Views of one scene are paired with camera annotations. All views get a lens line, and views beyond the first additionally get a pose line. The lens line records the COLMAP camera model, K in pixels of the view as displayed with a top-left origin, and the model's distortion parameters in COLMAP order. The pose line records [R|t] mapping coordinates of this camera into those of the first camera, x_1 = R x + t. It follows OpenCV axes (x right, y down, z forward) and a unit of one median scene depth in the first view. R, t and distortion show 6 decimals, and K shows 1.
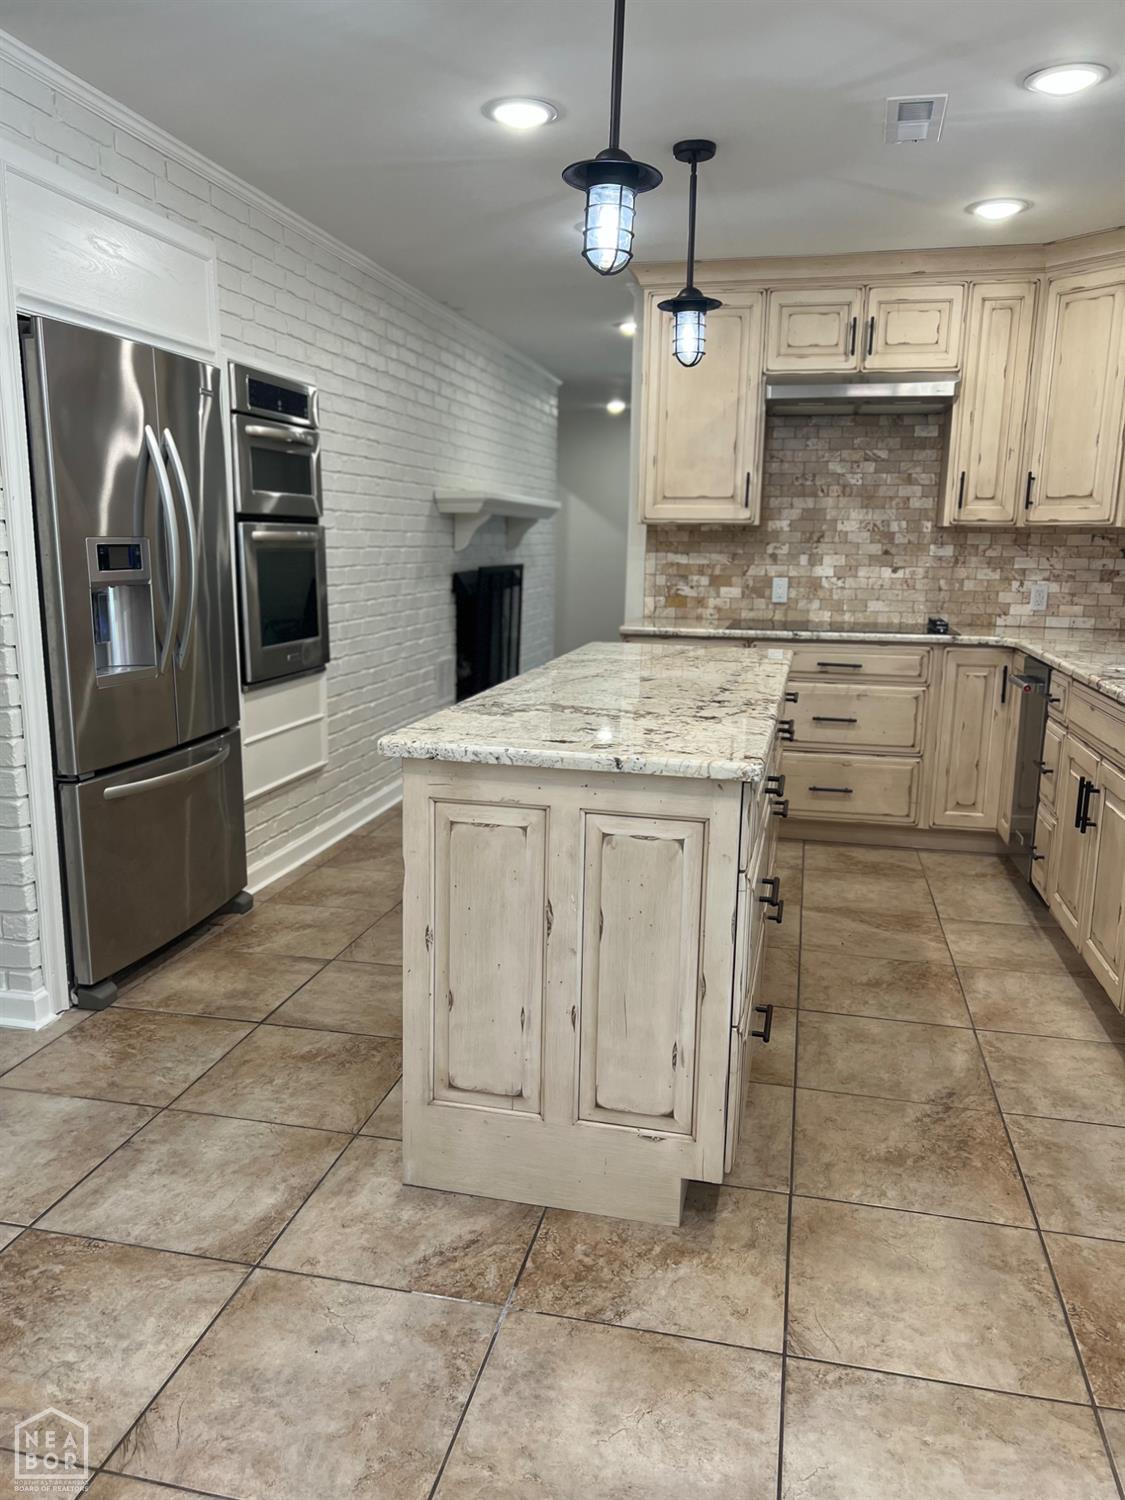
lens RADIAL K [[1118.2, 0, 536.1], [0, 1118.2, 755.7], [0, 0, 1]] dist [0.088223, -0.150413]
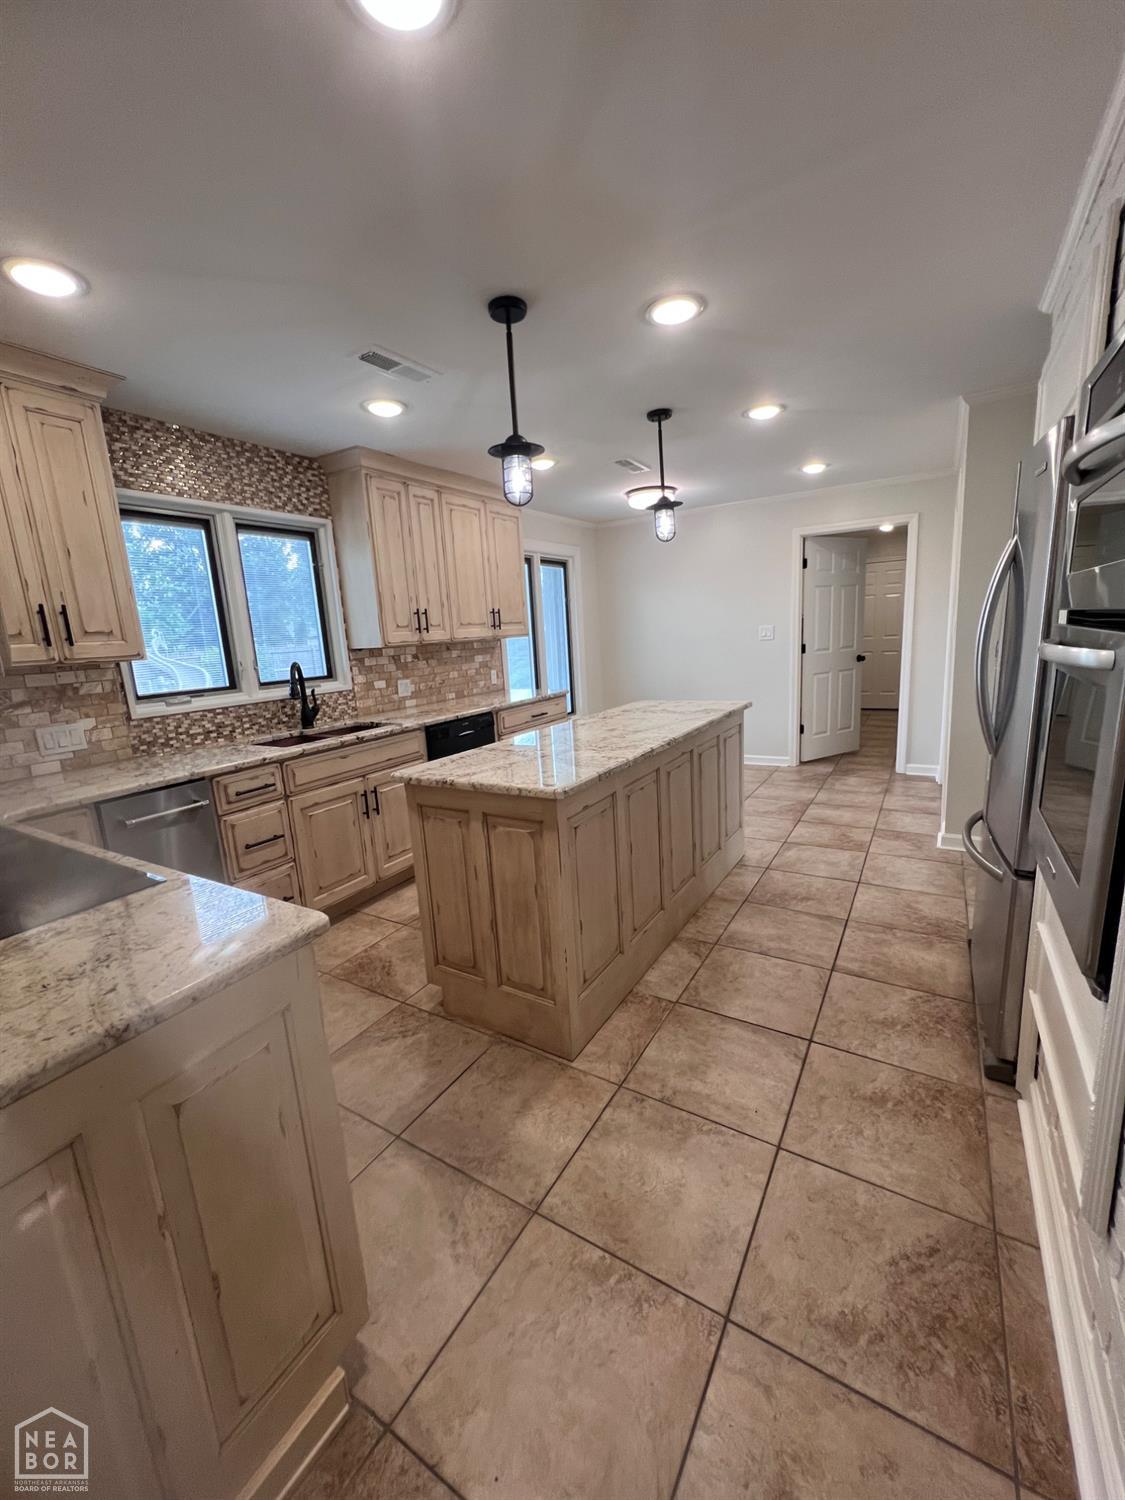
lens RADIAL K [[600.8, 0, 562.5], [0, 600.8, 750.0], [0, 0, 1]] dist [-0.002539, -0.000149]
pose [[-0.951659, -0.018689, 0.306589, -0.103520], [0.103244, 0.920609, 0.376589, -0.371271], [-0.289287, 0.390037, -0.874176, 1.750346]]
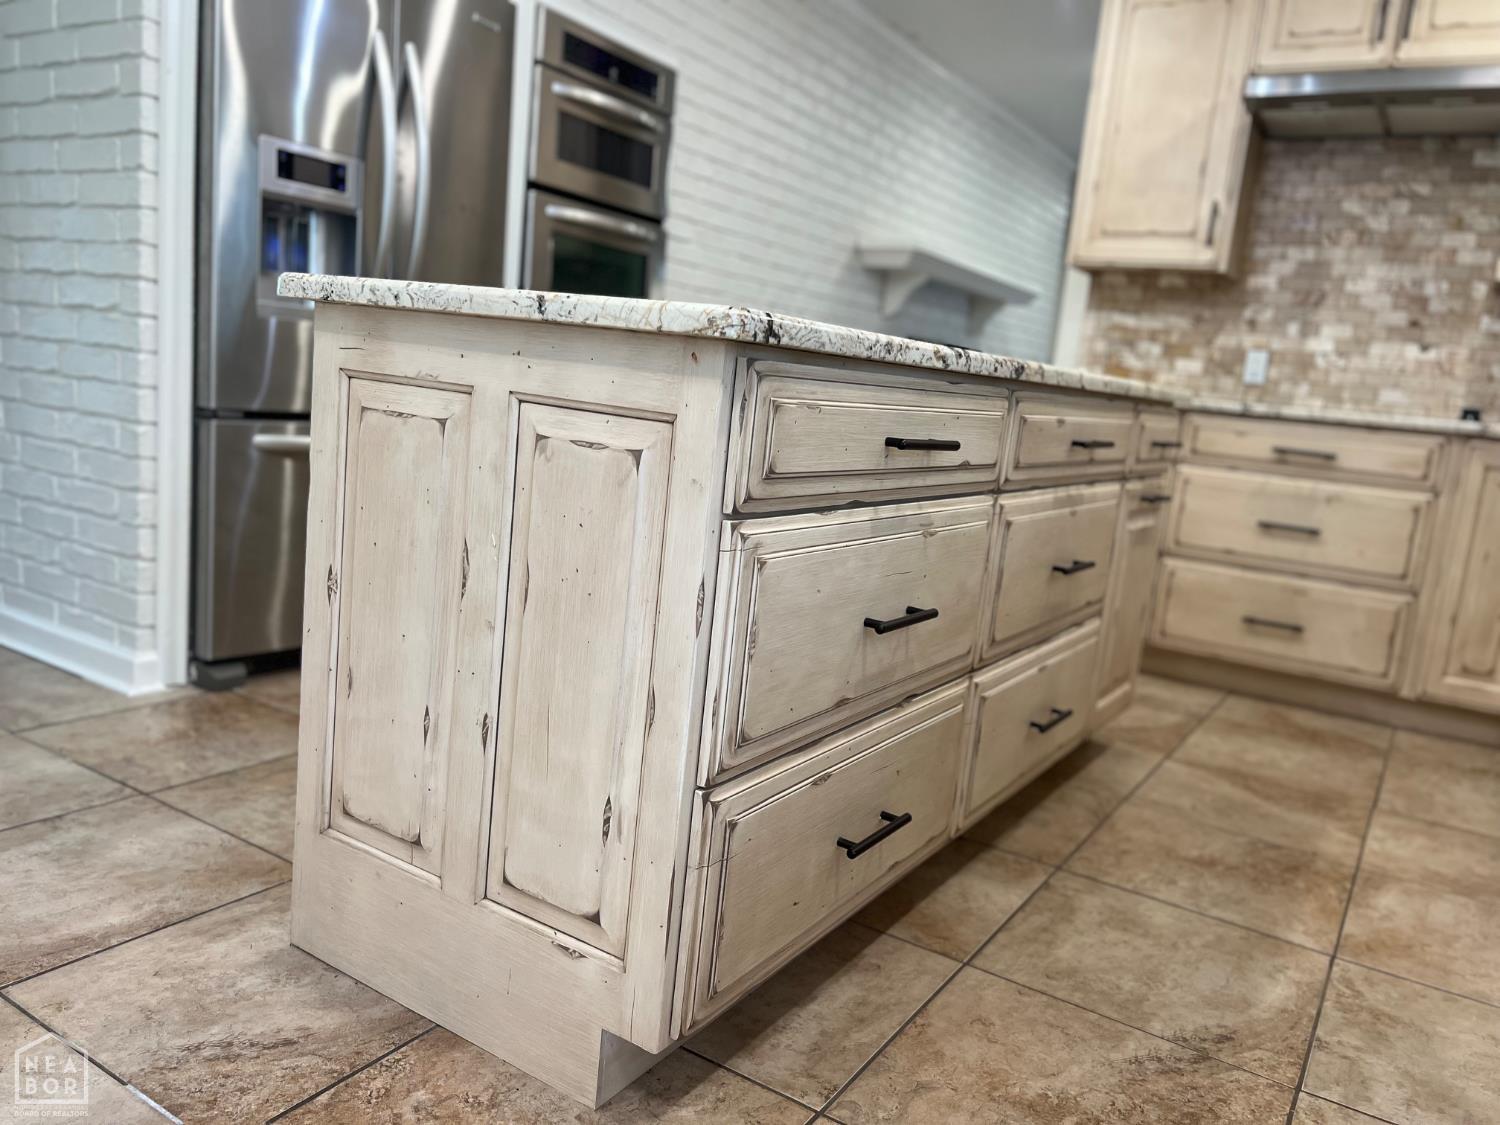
lens RADIAL K [[1119.3, 0, 750.0], [0, 1119.3, 562.5], [0, 0, 1]] dist [0.037588, -0.034342]
pose [[0.942187, 0.130403, -0.308673, 0.243787], [-0.146271, 0.988827, -0.028731, 0.091974], [0.301478, 0.072219, 0.950734, 0.298681]]
